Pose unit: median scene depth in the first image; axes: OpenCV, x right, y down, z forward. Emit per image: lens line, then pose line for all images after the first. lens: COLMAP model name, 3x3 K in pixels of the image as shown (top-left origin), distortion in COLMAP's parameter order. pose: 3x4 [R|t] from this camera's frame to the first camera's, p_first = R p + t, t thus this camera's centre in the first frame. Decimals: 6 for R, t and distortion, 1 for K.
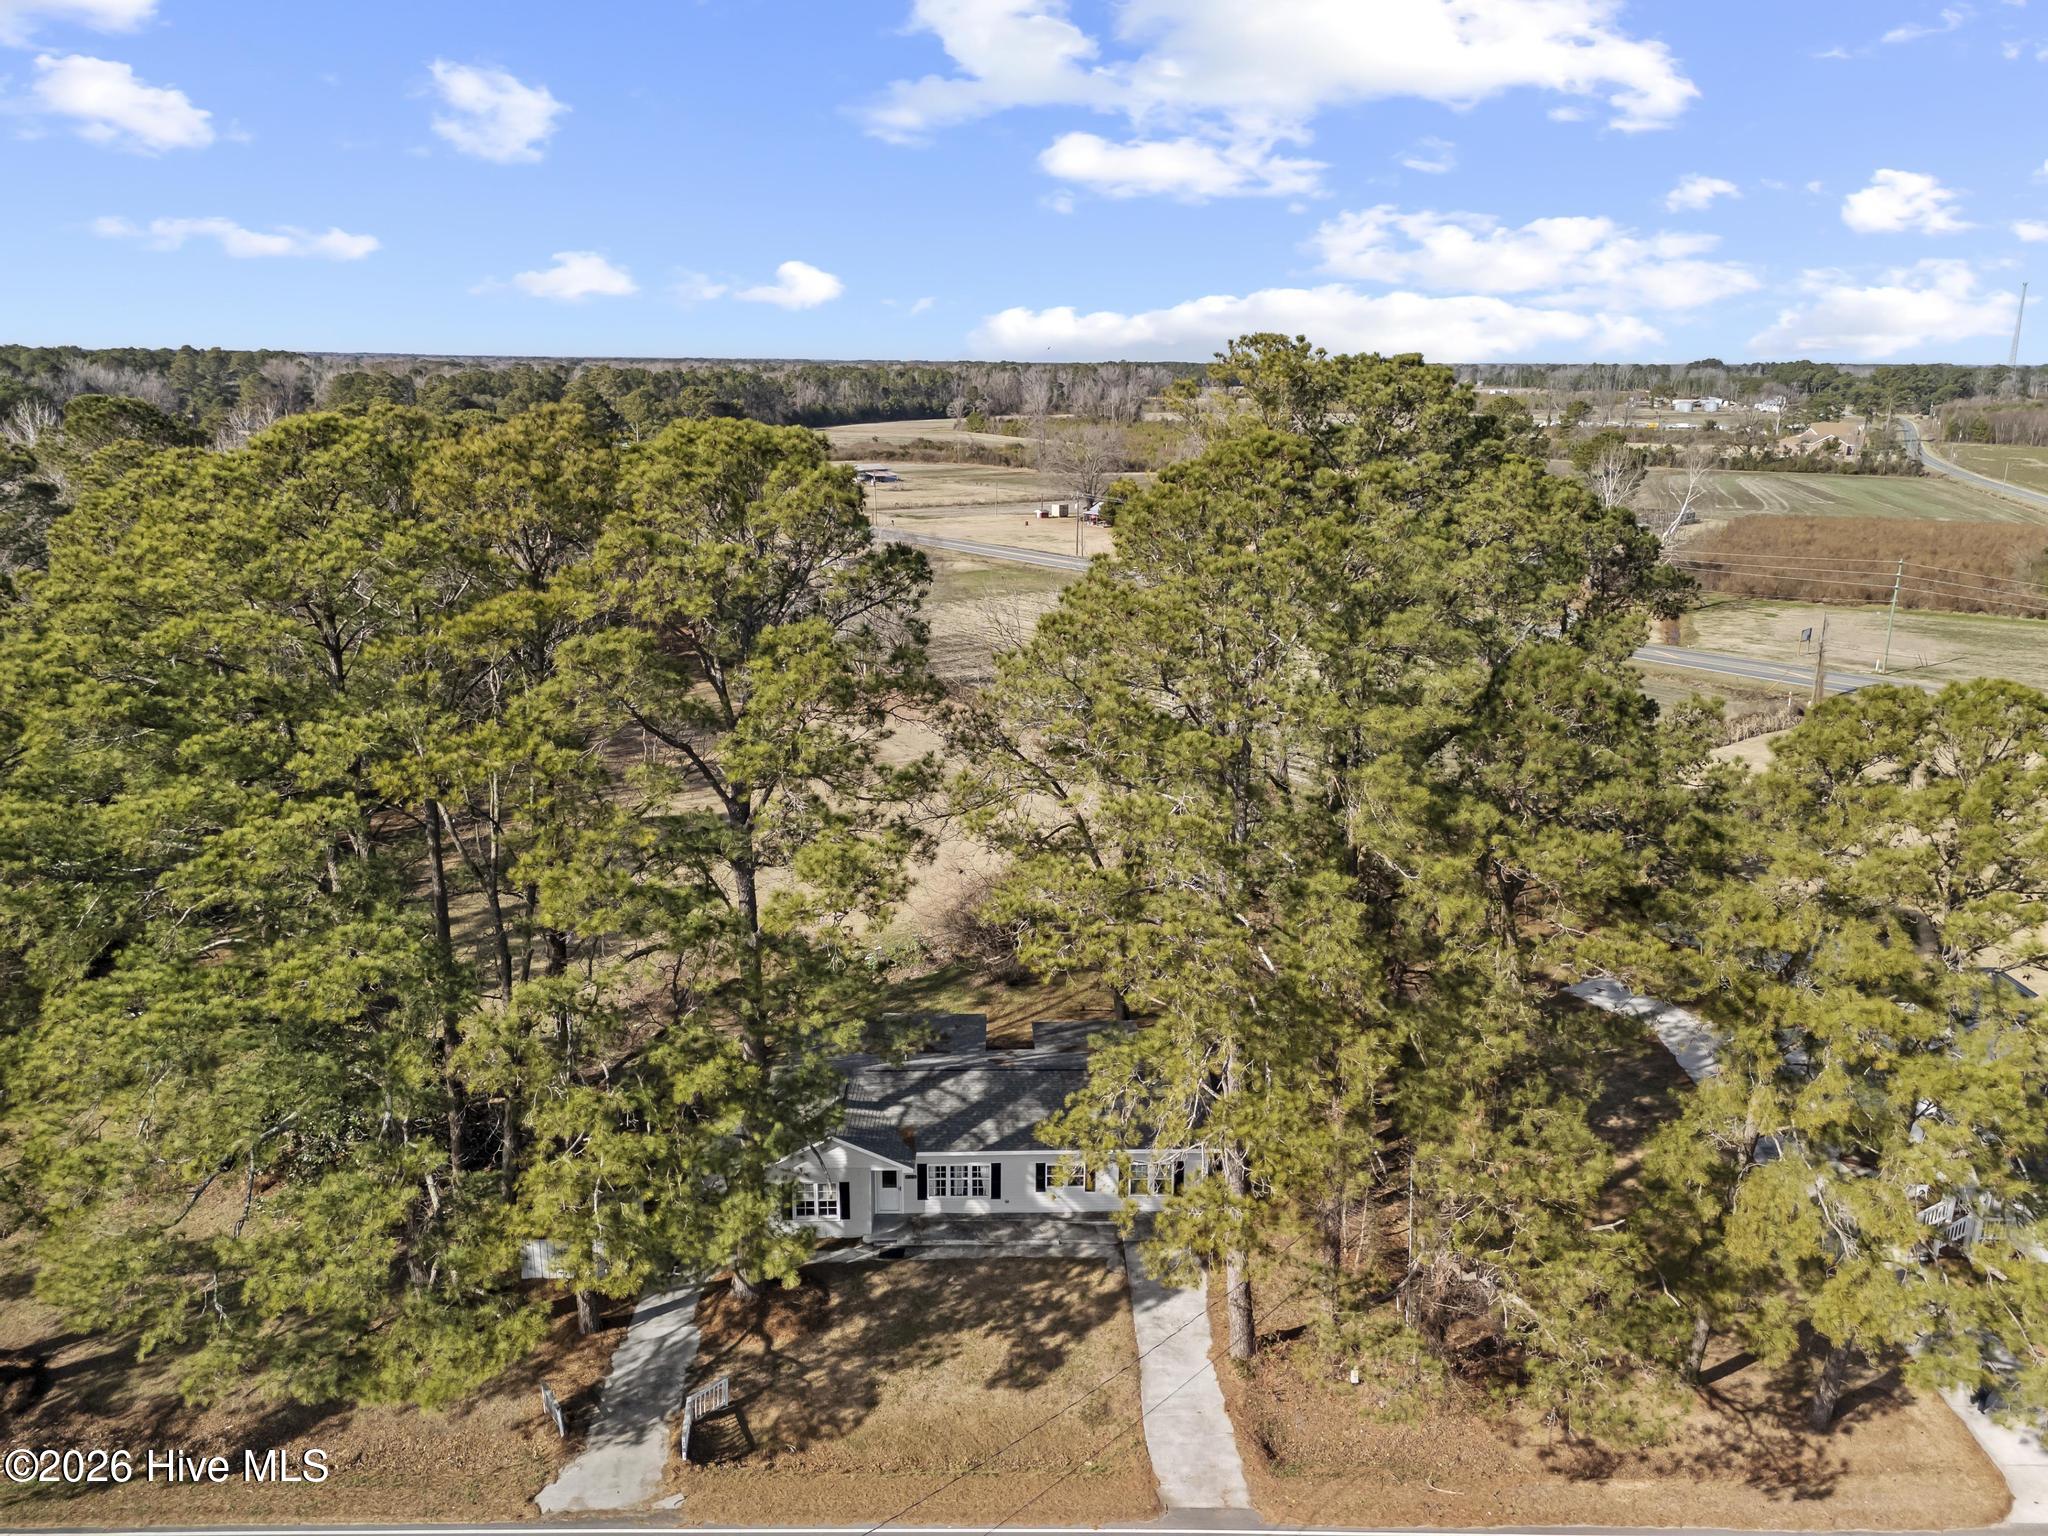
lens RADIAL K [[1499.5, 0, 1029.5], [0, 1499.5, 765.0], [0, 0, 1]] dist [0.065513, -0.070452]
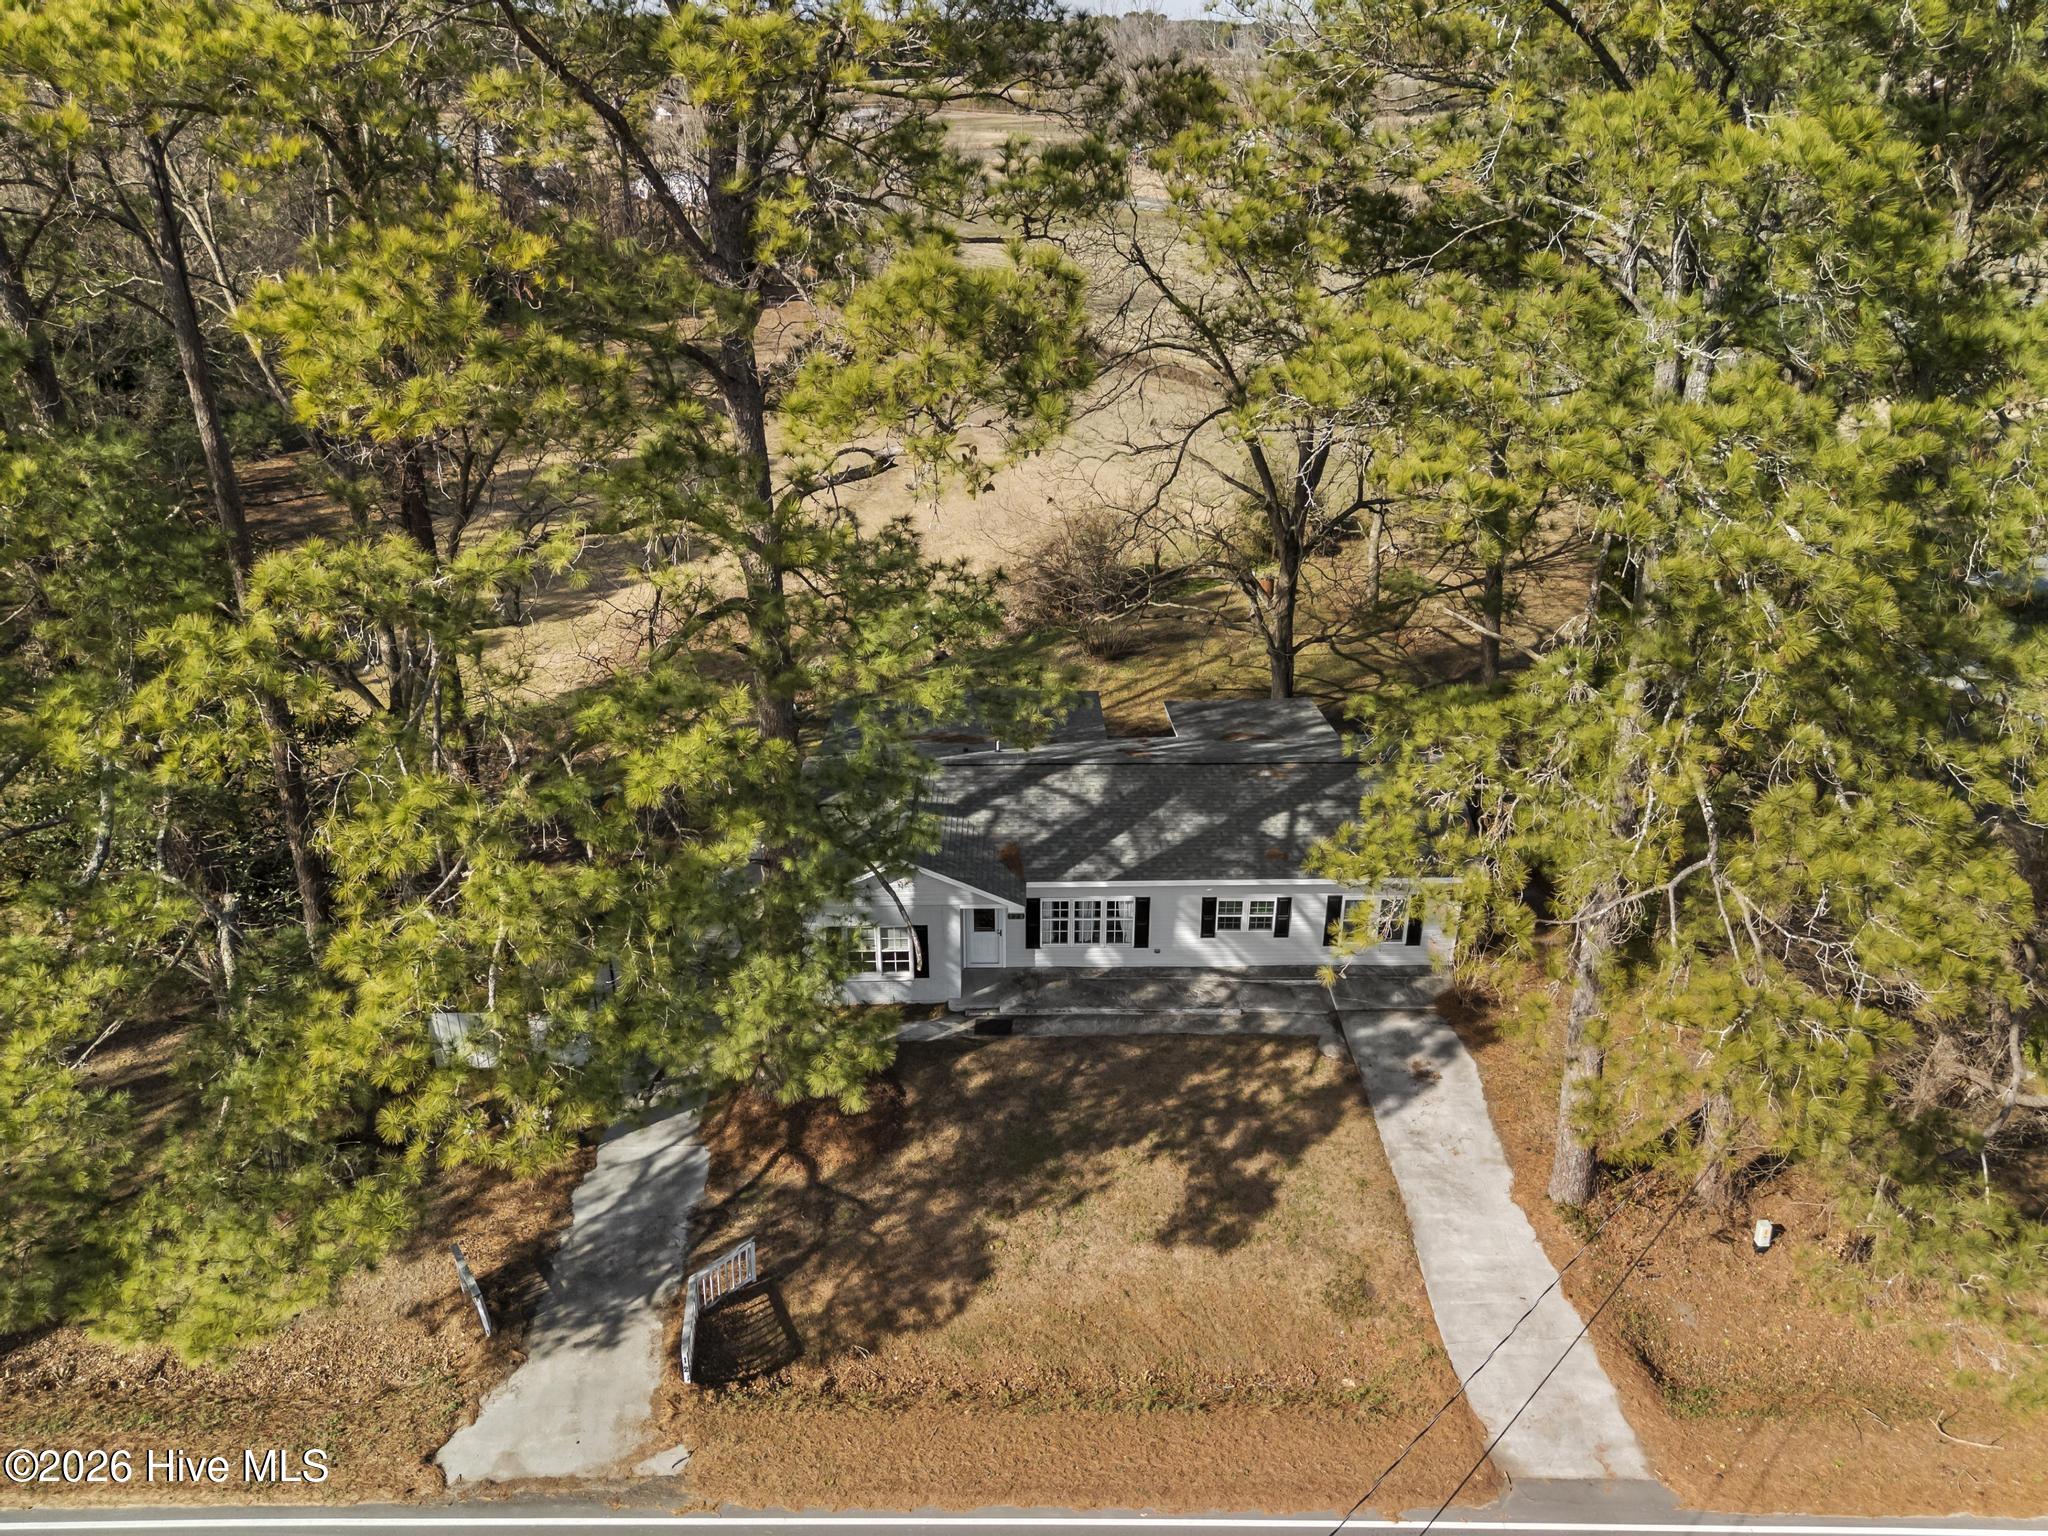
lens RADIAL K [[1489.9, 0, 1034.4], [0, 1489.9, 769.4], [0, 0, 1]] dist [0.063580, -0.063537]
pose [[1.000000, -0.000468, -0.000227, -0.080308], [0.000503, 0.981258, 0.192696, 0.094241], [0.000133, -0.192697, 0.981258, 0.417760]]
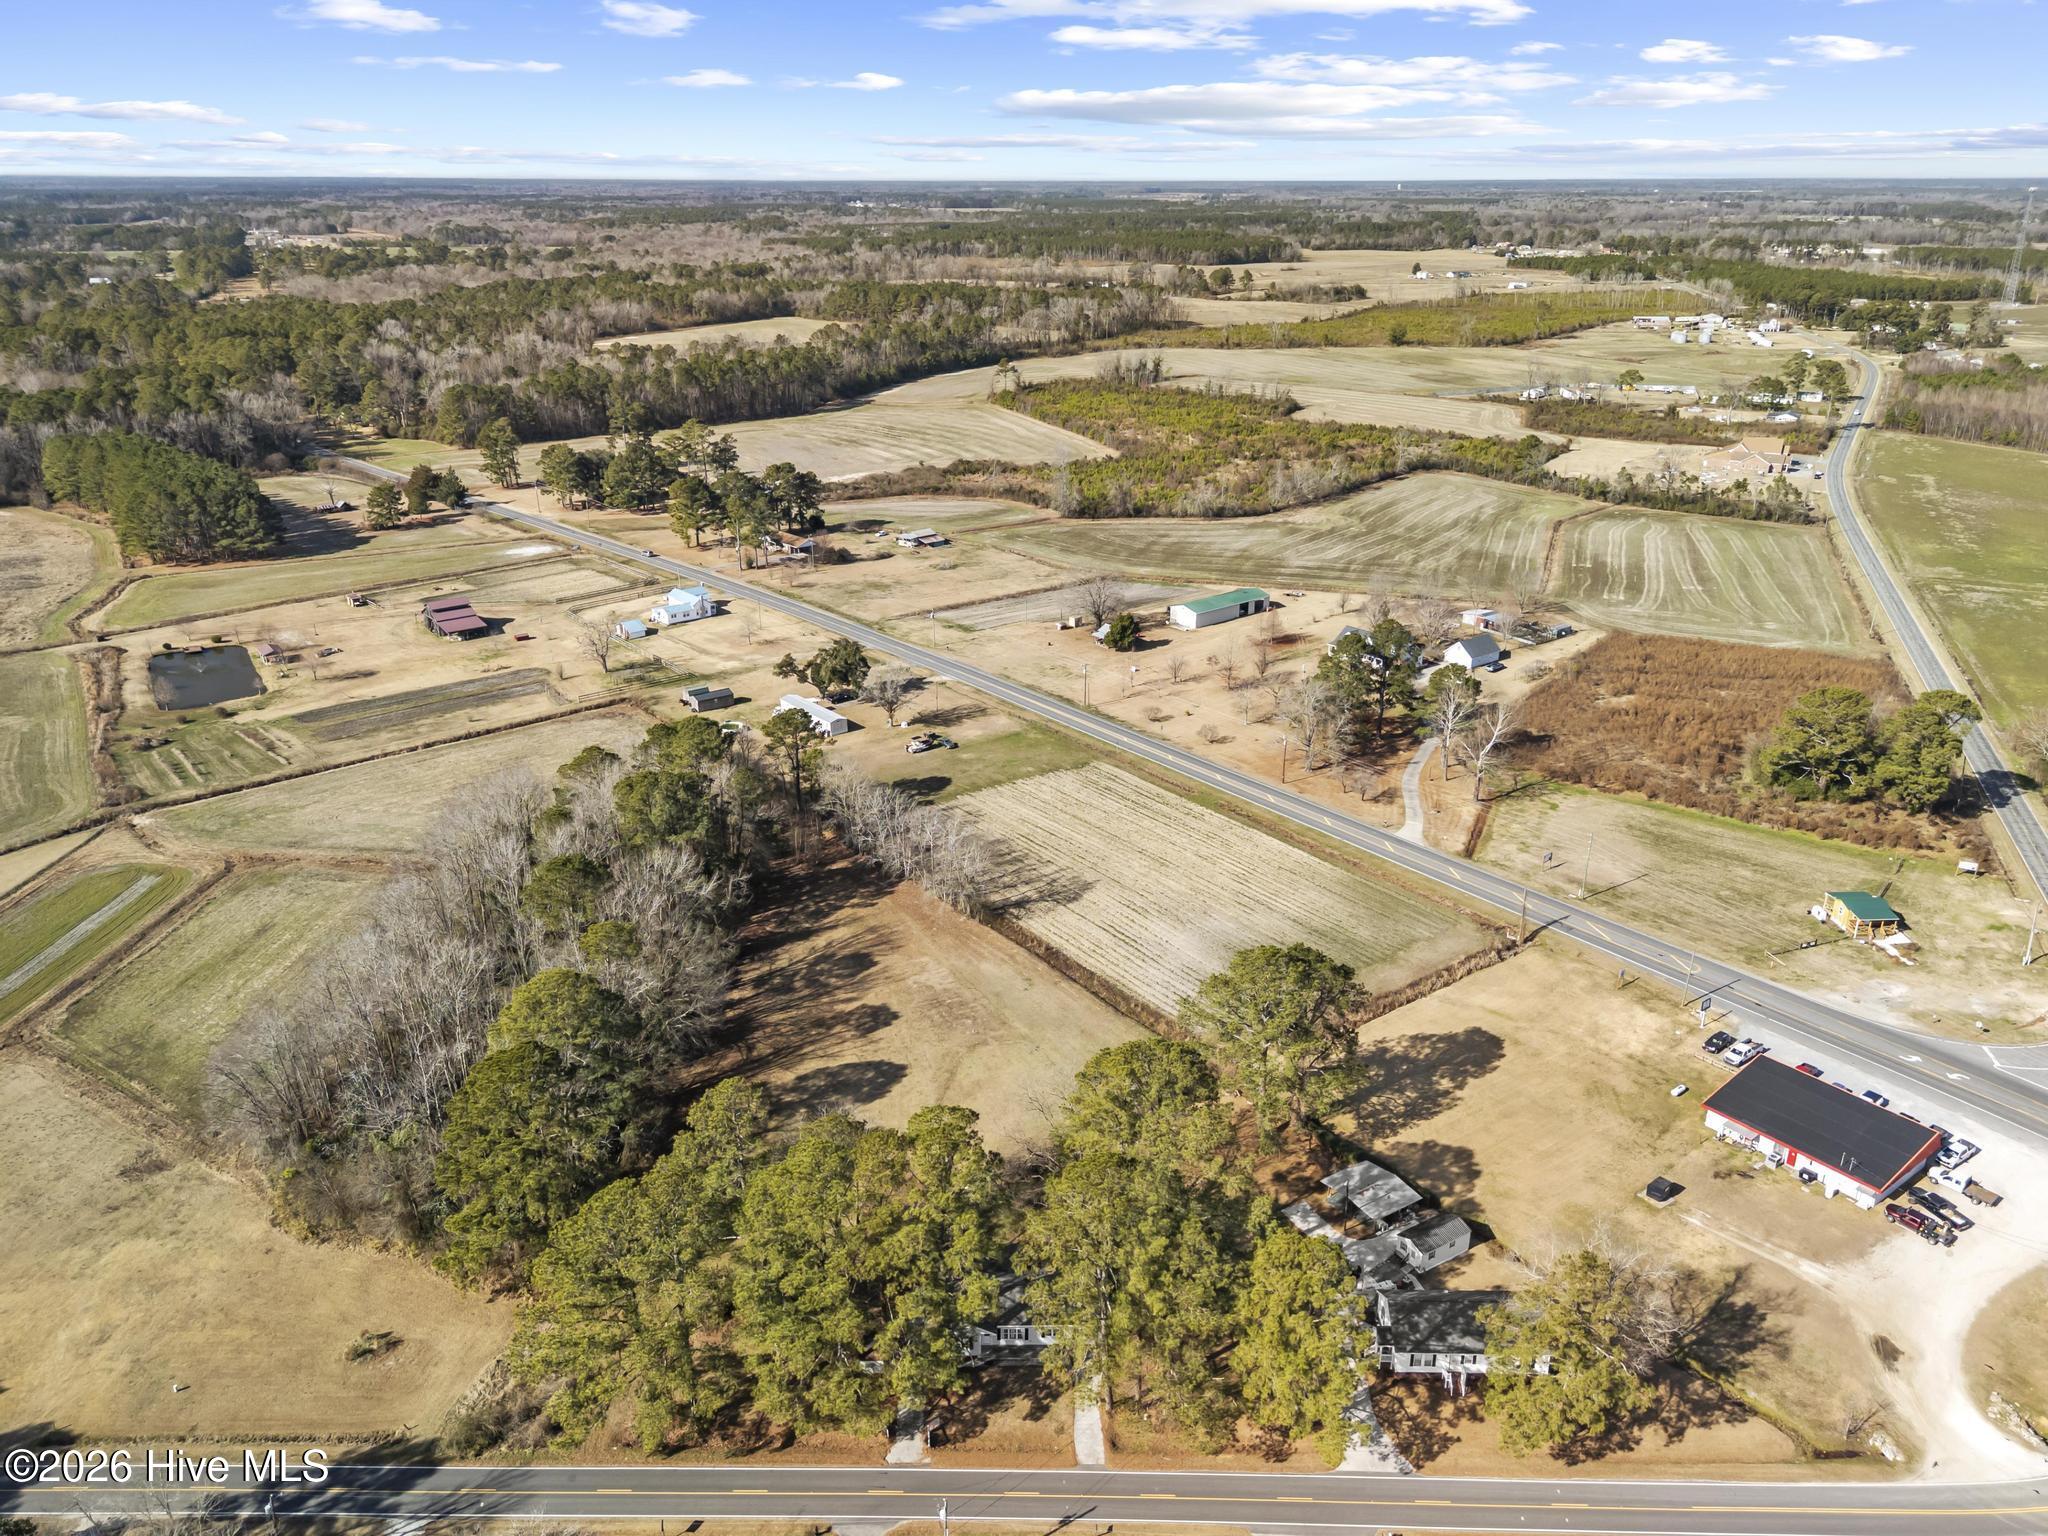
lens RADIAL K [[1489.9, 0, 1034.4], [0, 1489.9, 769.4], [0, 0, 1]] dist [0.063580, -0.063537]
pose [[0.999910, 0.002653, -0.013161, 0.029546], [-0.001337, 0.995089, 0.098976, -1.160839], [0.013358, -0.098950, 0.995003, -1.832434]]
